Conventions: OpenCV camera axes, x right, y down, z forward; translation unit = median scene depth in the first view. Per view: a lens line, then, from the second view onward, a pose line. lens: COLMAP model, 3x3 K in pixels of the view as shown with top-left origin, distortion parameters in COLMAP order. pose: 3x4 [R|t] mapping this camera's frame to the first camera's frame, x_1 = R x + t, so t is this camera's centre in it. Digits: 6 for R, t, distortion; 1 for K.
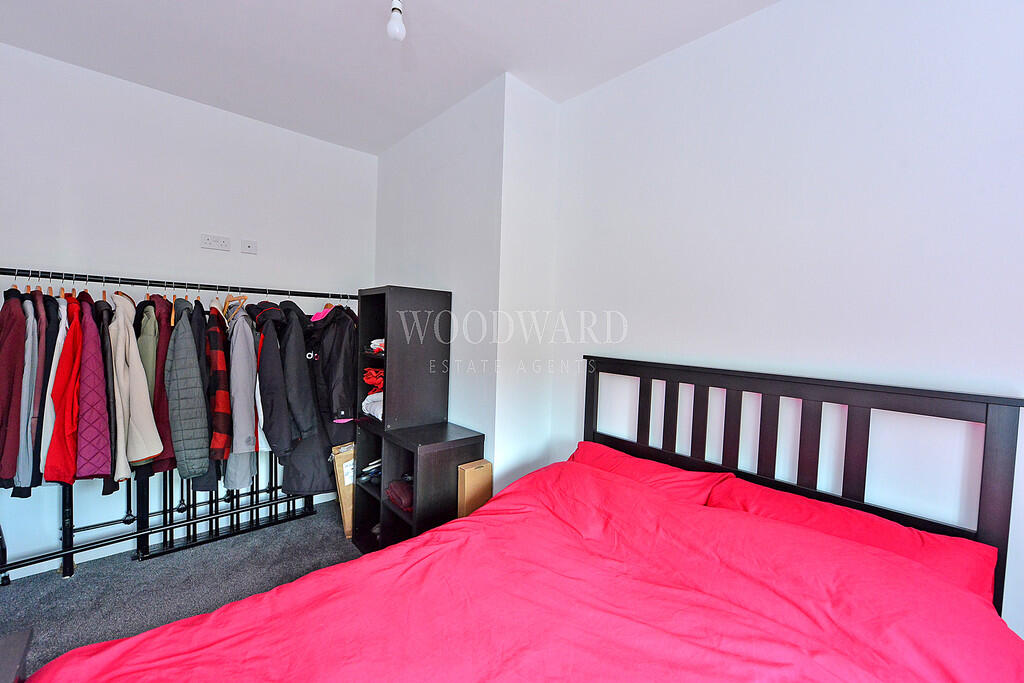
lens RADIAL K [[411.3, 0, 513.0], [0, 411.3, 342.7], [0, 0, 1]] dist [-0.000657, 0.000004]
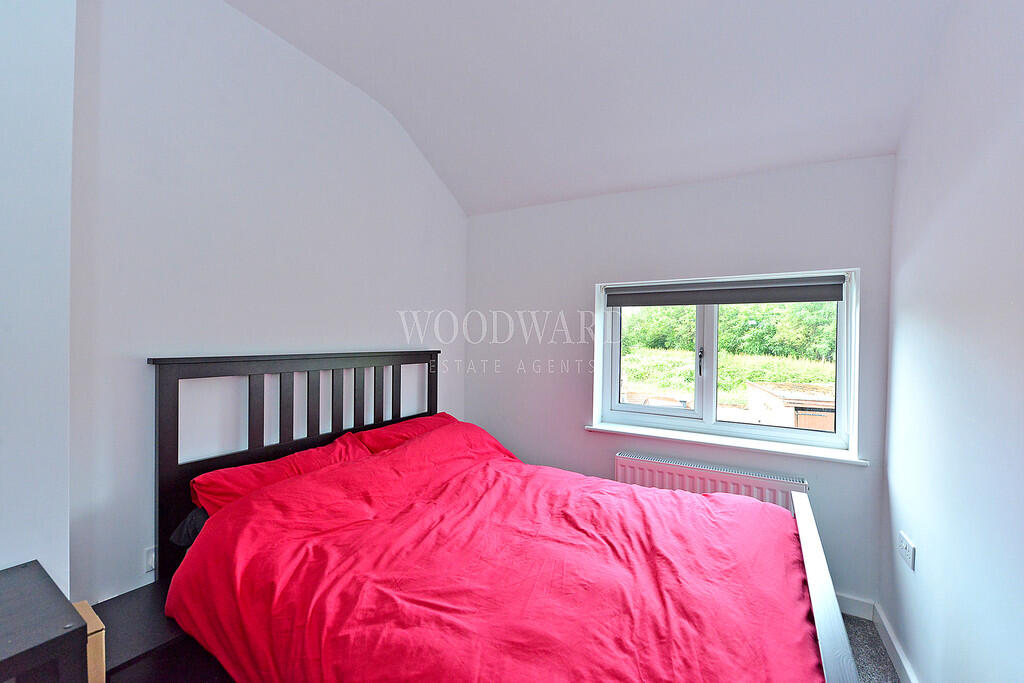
lens RADIAL K [[411.3, 0, 510.9], [0, 411.3, 340.0], [0, 0, 1]] dist [-0.000657, 0.000004]
pose [[-0.293683, -0.041284, 0.955011, -0.949694], [0.015776, 0.998722, 0.048025, -0.034248], [-0.955773, 0.029170, -0.292656, 0.979712]]
